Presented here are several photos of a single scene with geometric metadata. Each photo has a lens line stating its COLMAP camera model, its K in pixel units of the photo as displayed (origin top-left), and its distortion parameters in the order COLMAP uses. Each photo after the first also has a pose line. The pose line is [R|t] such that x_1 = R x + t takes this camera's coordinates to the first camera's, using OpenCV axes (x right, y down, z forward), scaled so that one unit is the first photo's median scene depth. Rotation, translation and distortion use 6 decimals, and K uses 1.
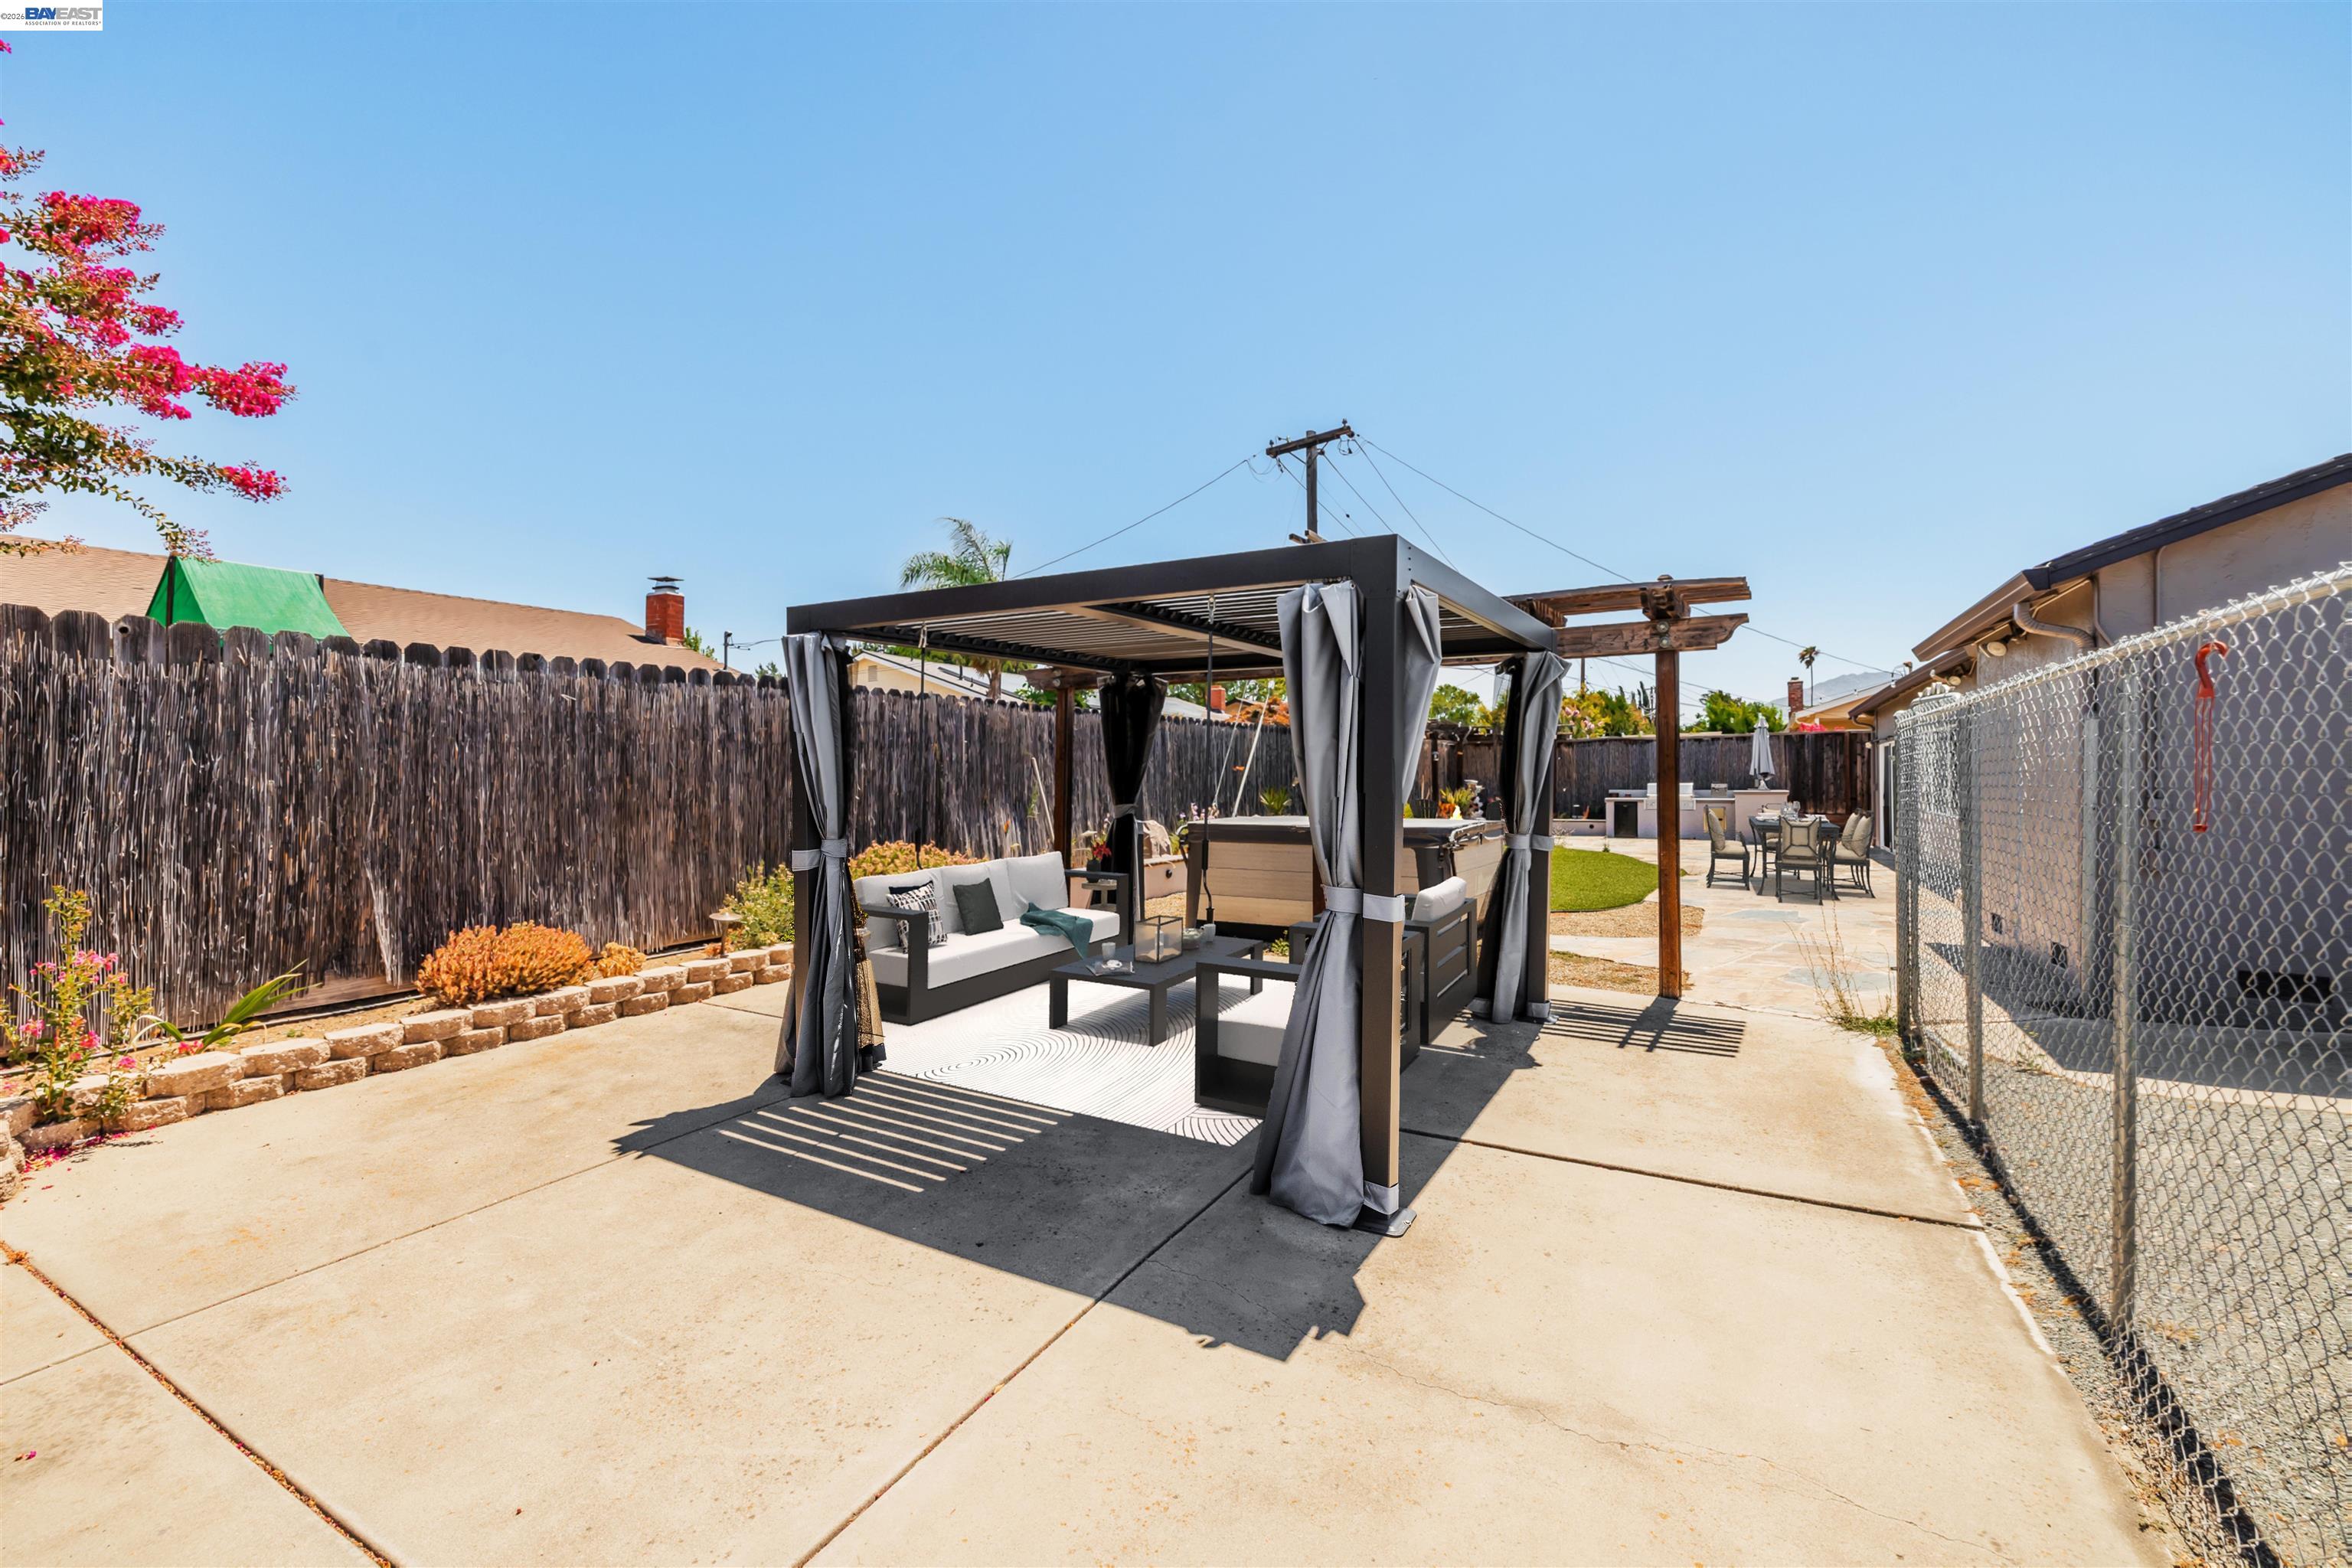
lens RADIAL K [[984.2, 0, 1176.0], [0, 984.2, 784.0], [0, 0, 1]] dist [0.001842, 0.000104]
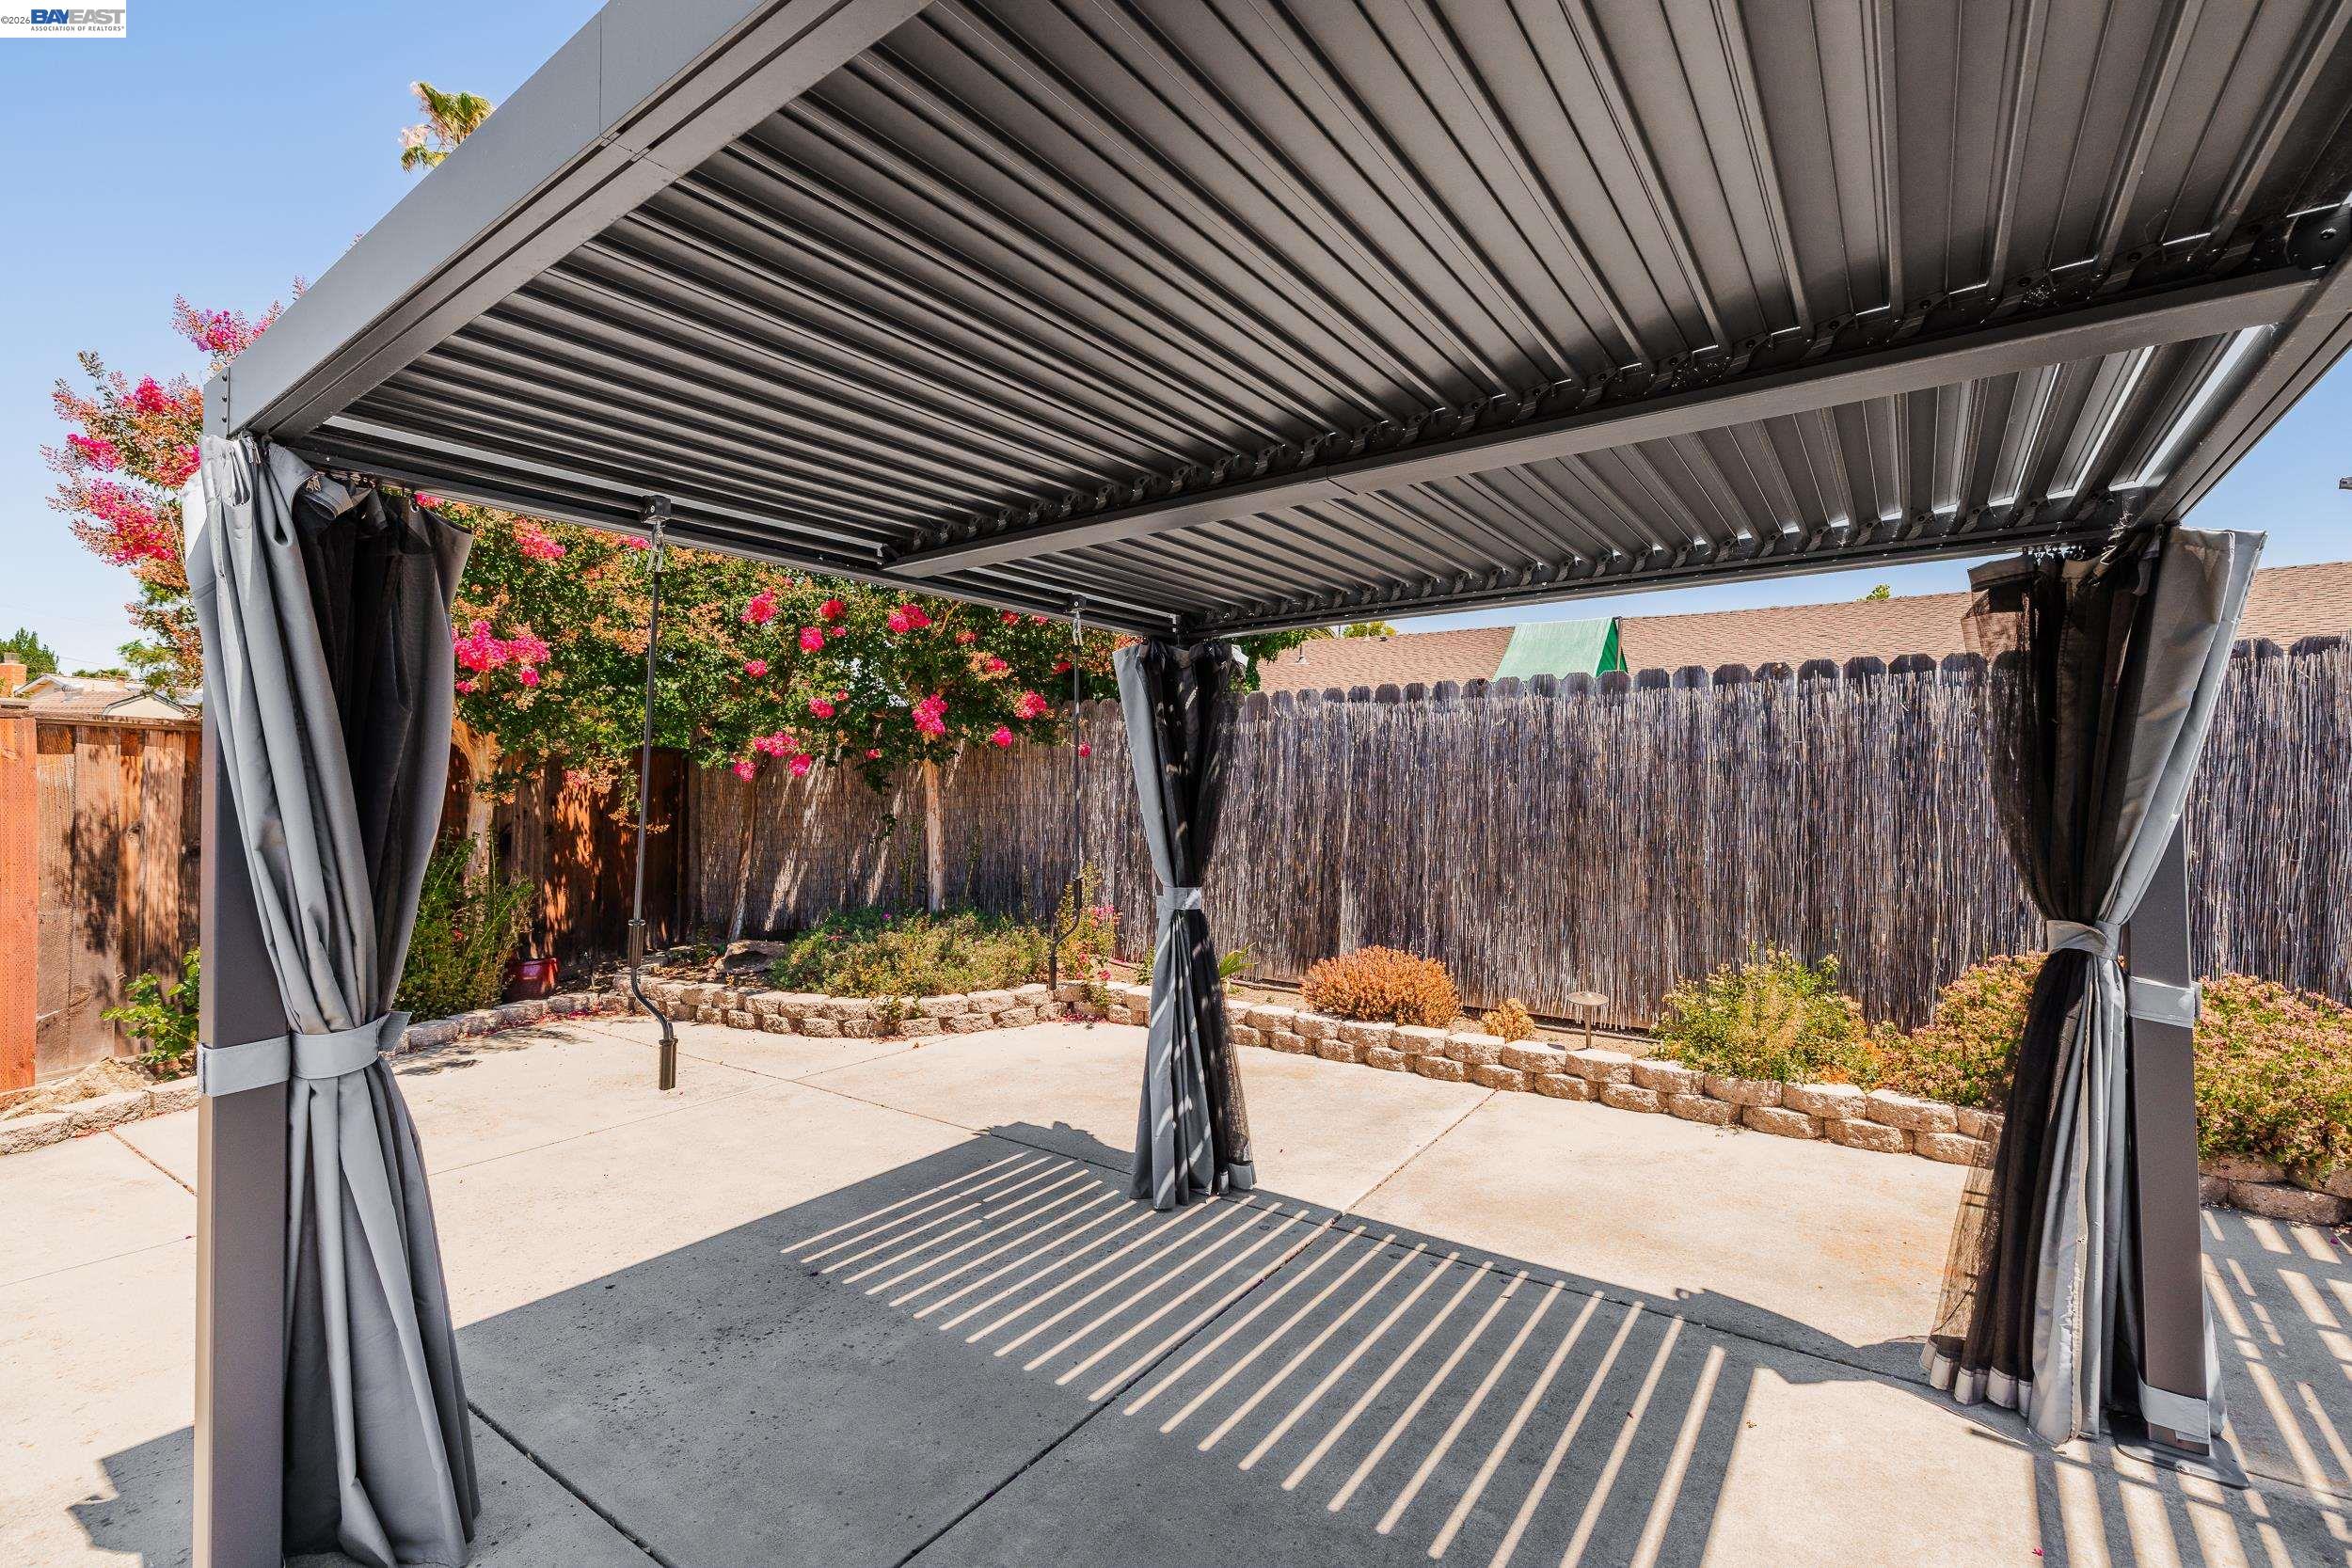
lens RADIAL K [[1021.8, 0, 1176.0], [0, 1021.8, 784.0], [0, 0, 1]] dist [-0.000347, 0.000142]
pose [[-0.100667, -0.002264, -0.994918, 0.442911], [-0.023634, 0.999721, 0.000116, -0.027075], [0.994639, 0.023526, -0.100693, 0.965110]]
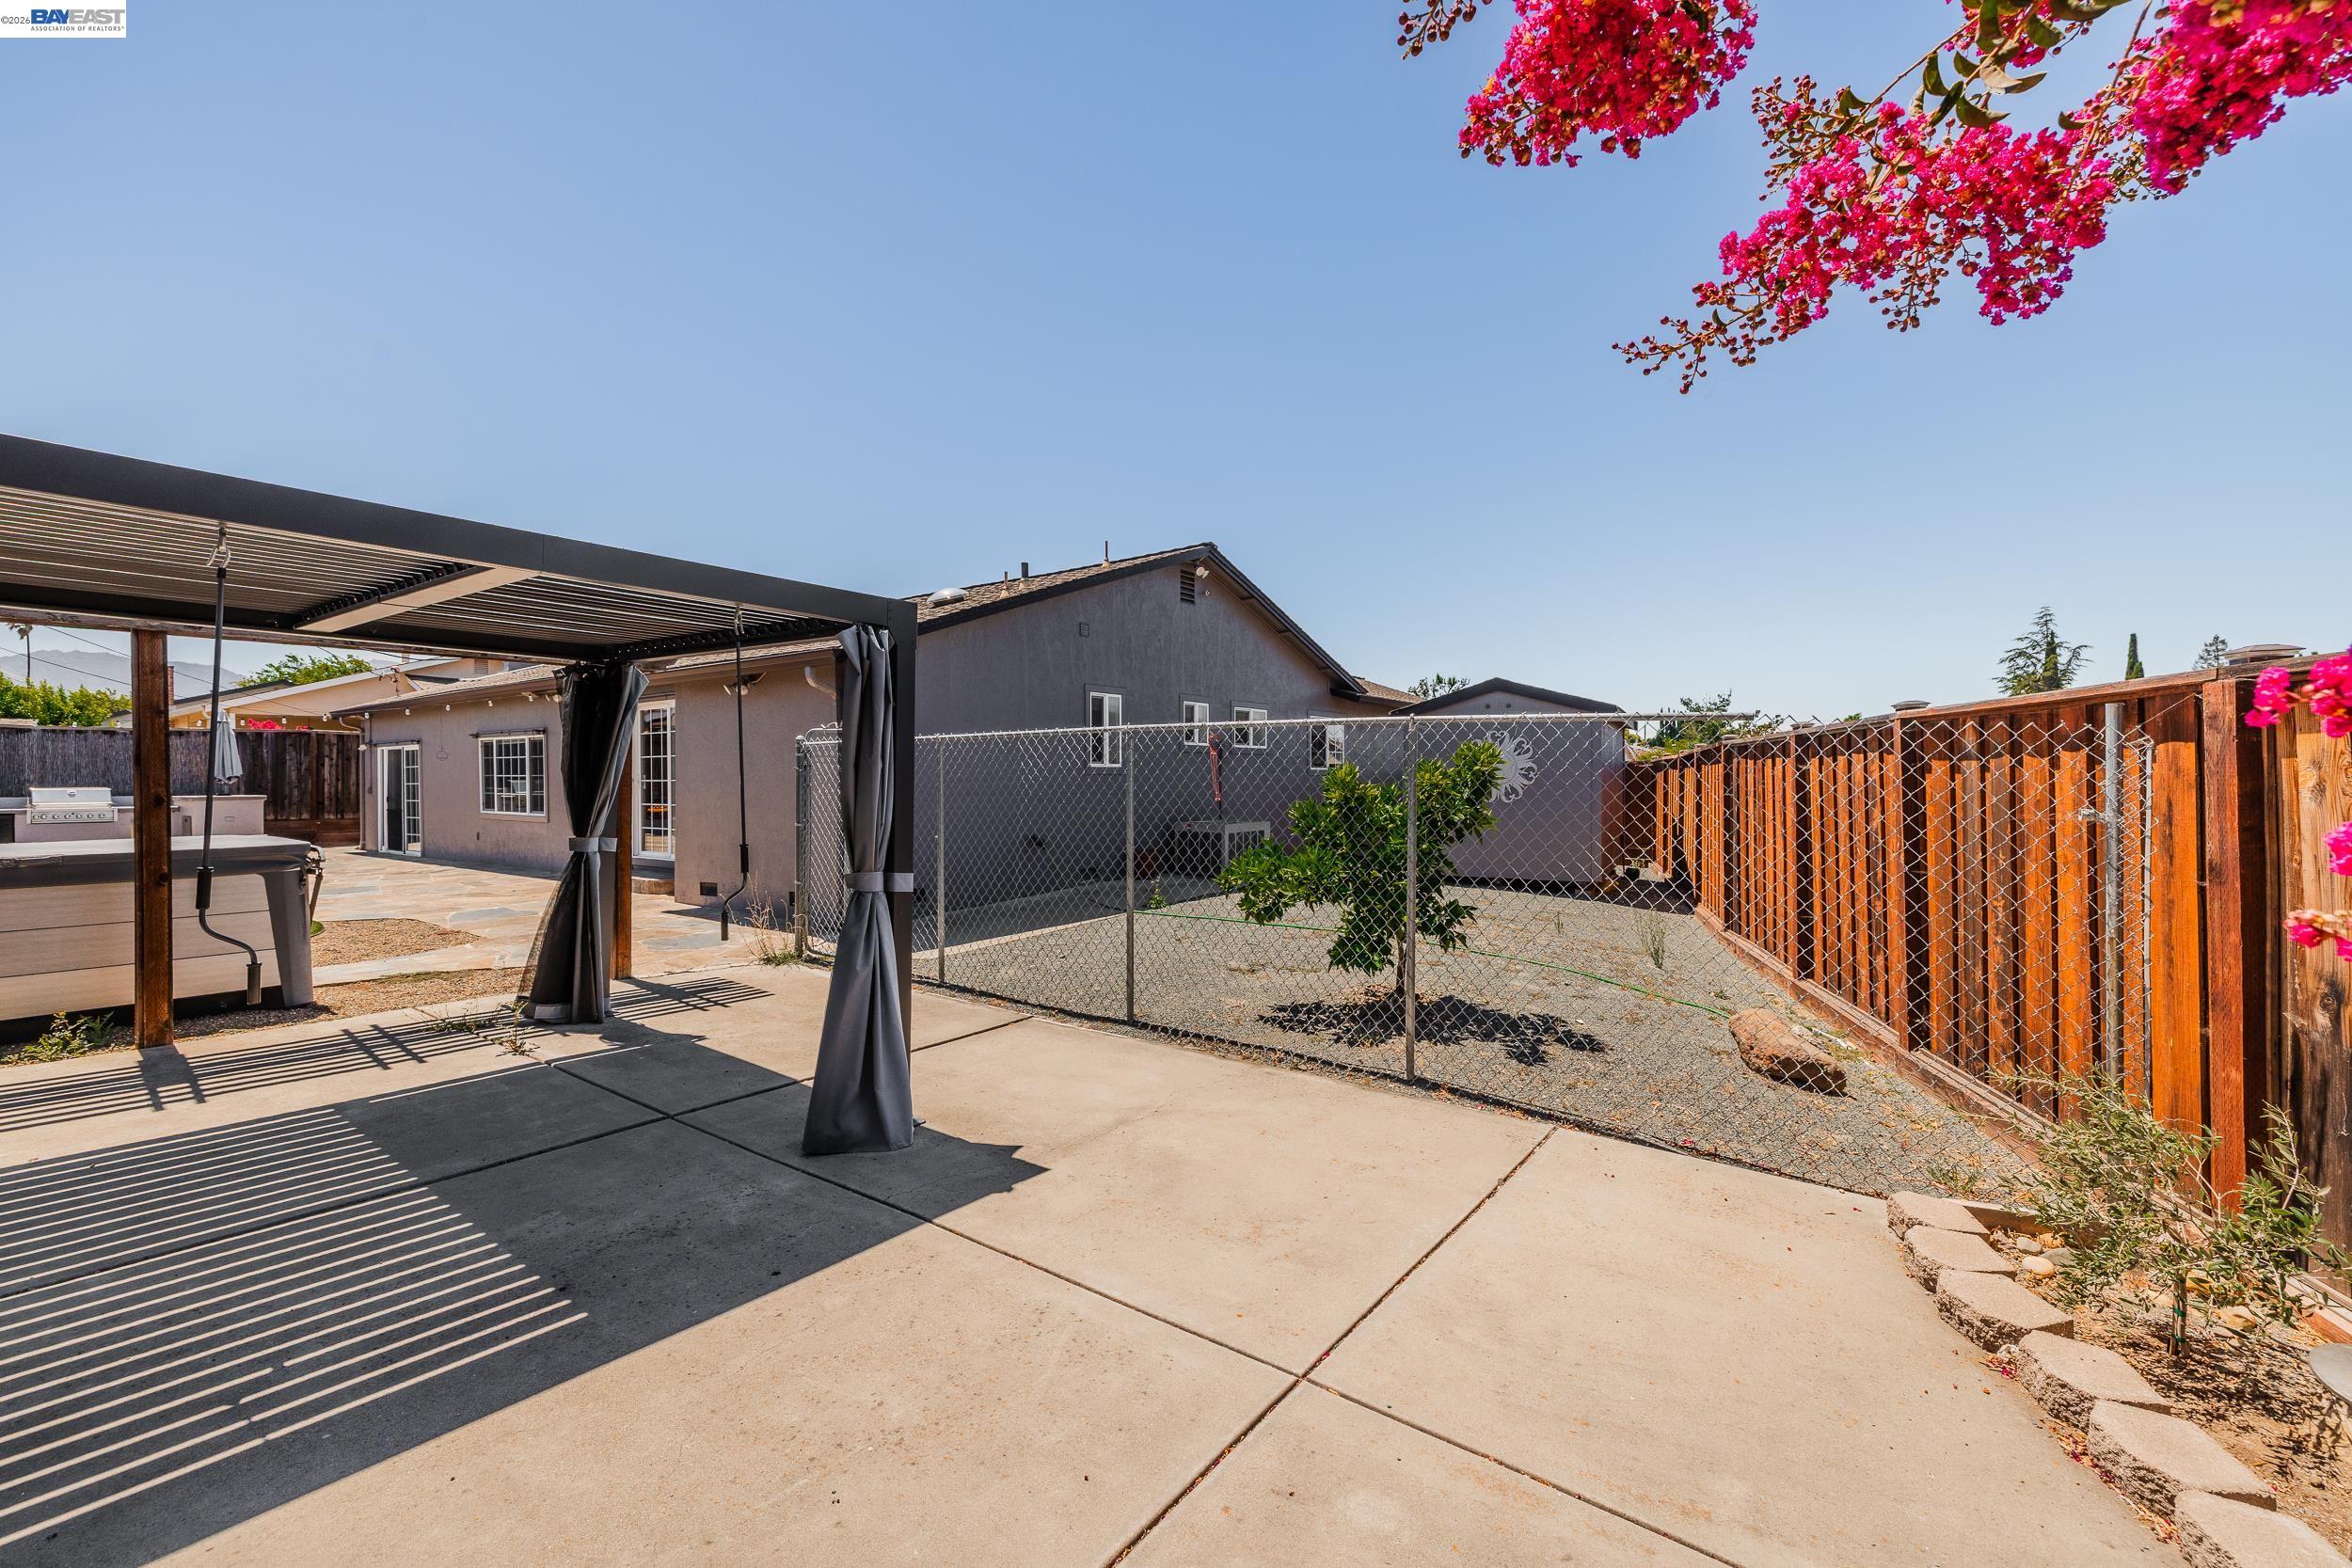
lens RADIAL K [[992.3, 0, 1152.0], [0, 992.3, 786.4], [0, 0, 1]] dist [0.000976, -0.000024]
pose [[0.146796, -0.007833, 0.989136, -0.641462], [0.007338, 0.999950, 0.006830, -0.006092], [-0.989140, 0.006256, 0.146846, 0.287732]]
